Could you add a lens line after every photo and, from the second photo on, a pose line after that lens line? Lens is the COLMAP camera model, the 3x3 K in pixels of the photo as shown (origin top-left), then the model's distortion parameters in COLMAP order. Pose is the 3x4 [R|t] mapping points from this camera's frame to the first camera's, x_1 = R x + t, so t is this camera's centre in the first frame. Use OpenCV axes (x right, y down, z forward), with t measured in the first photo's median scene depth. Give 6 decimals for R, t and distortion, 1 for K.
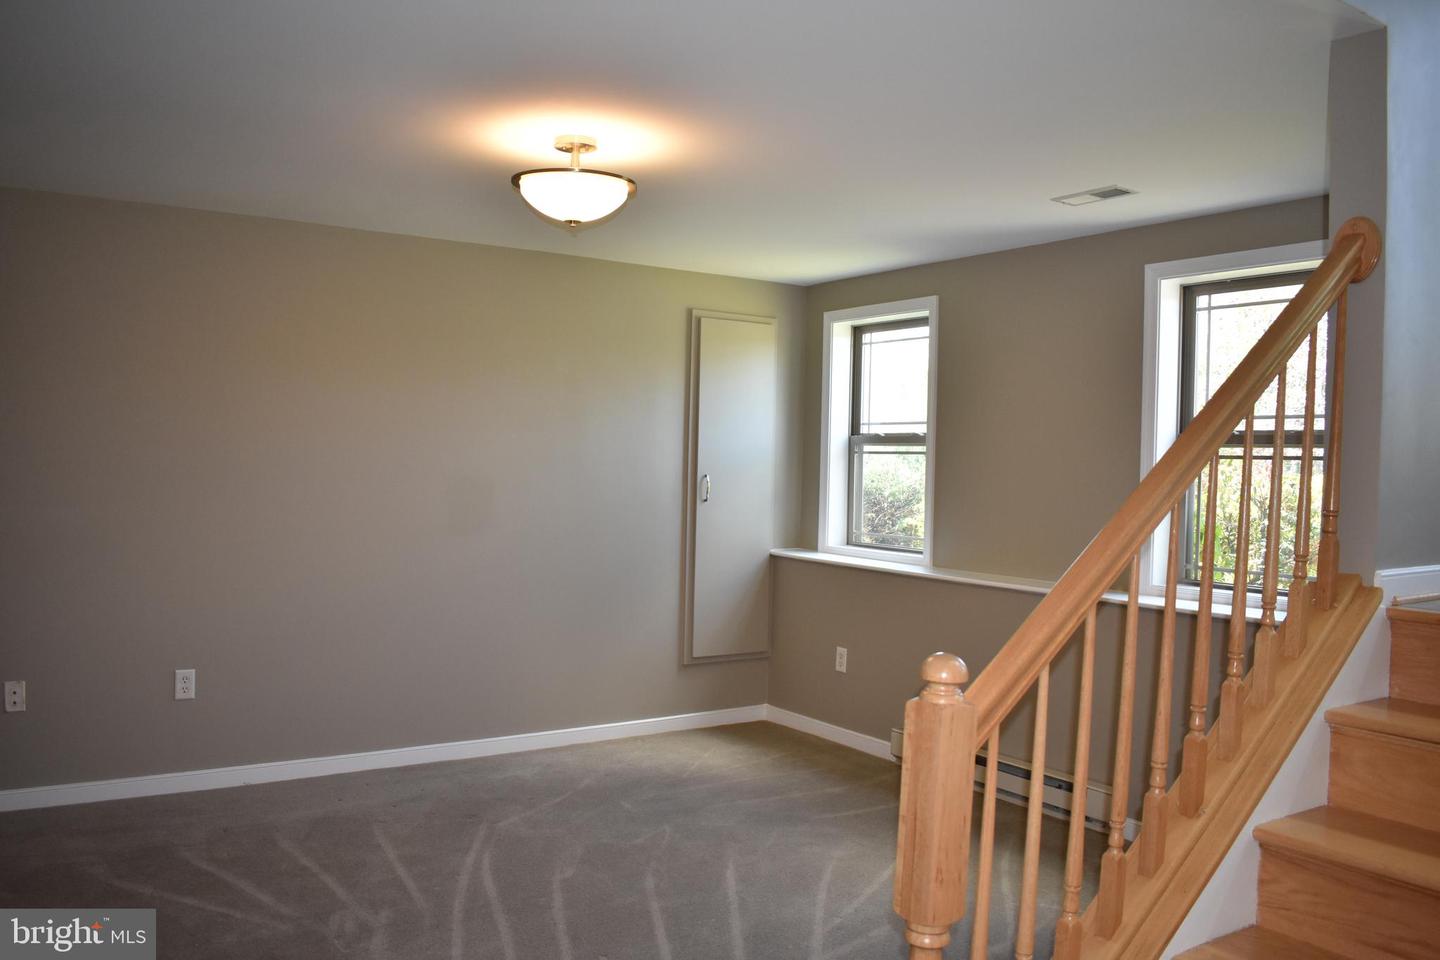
lens RADIAL K [[1127.9, 0, 720.0], [0, 1127.9, 480.0], [0, 0, 1]] dist [-0.086155, 0.008156]
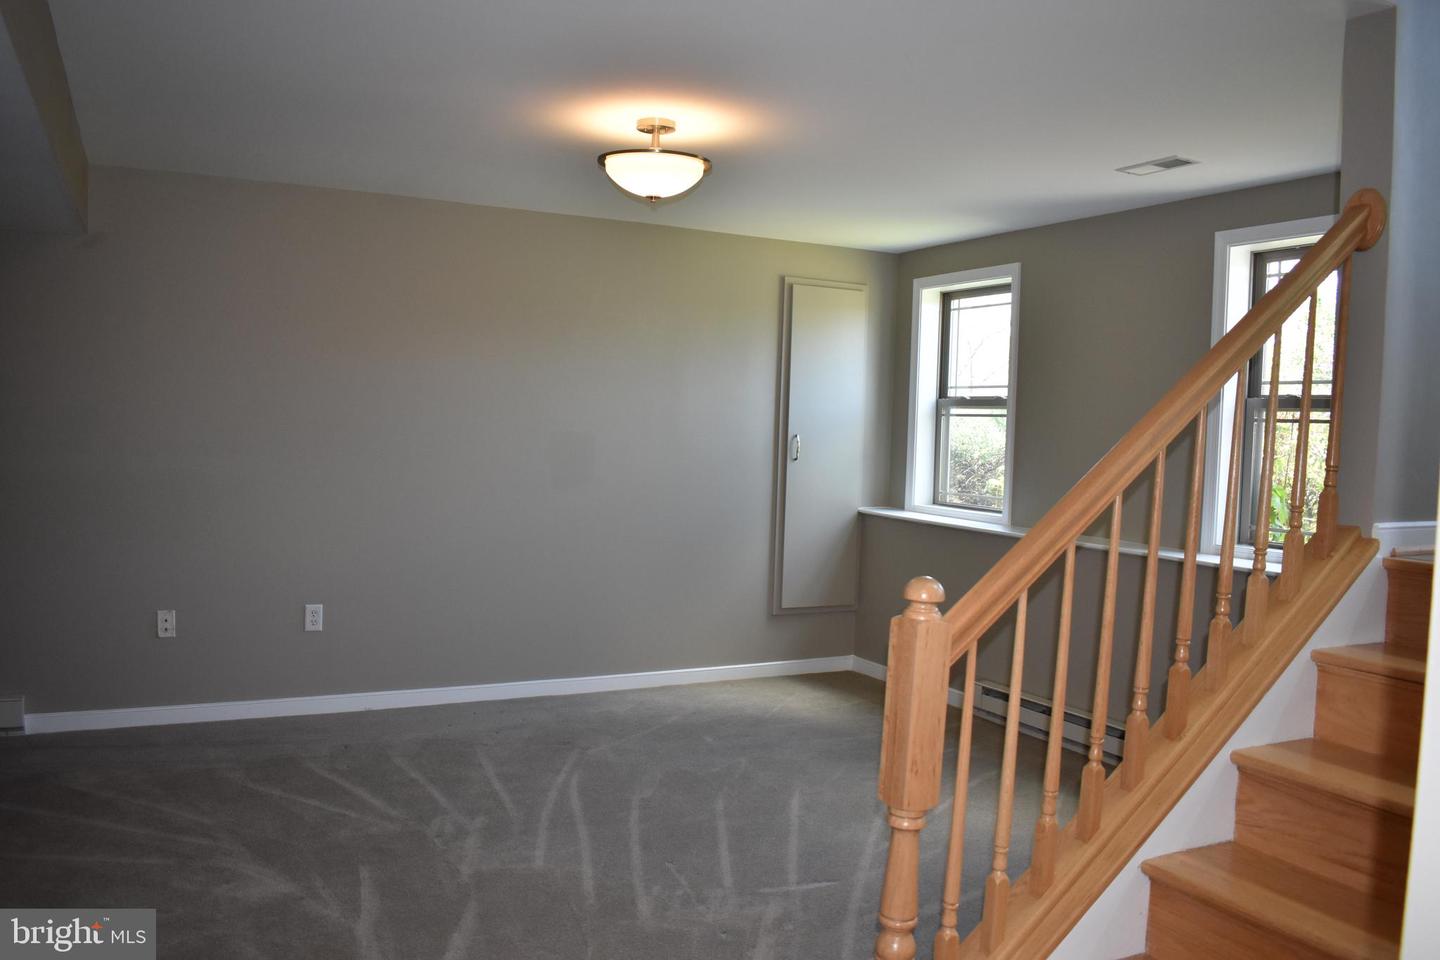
lens RADIAL K [[1127.9, 0, 720.0], [0, 1127.9, 480.0], [0, 0, 1]] dist [-0.086155, 0.008156]
pose [[0.993649, 0.014673, -0.111565, 0.058511], [-0.011365, 0.999479, 0.030225, 0.010964], [0.111950, -0.028765, 0.993297, -0.085071]]
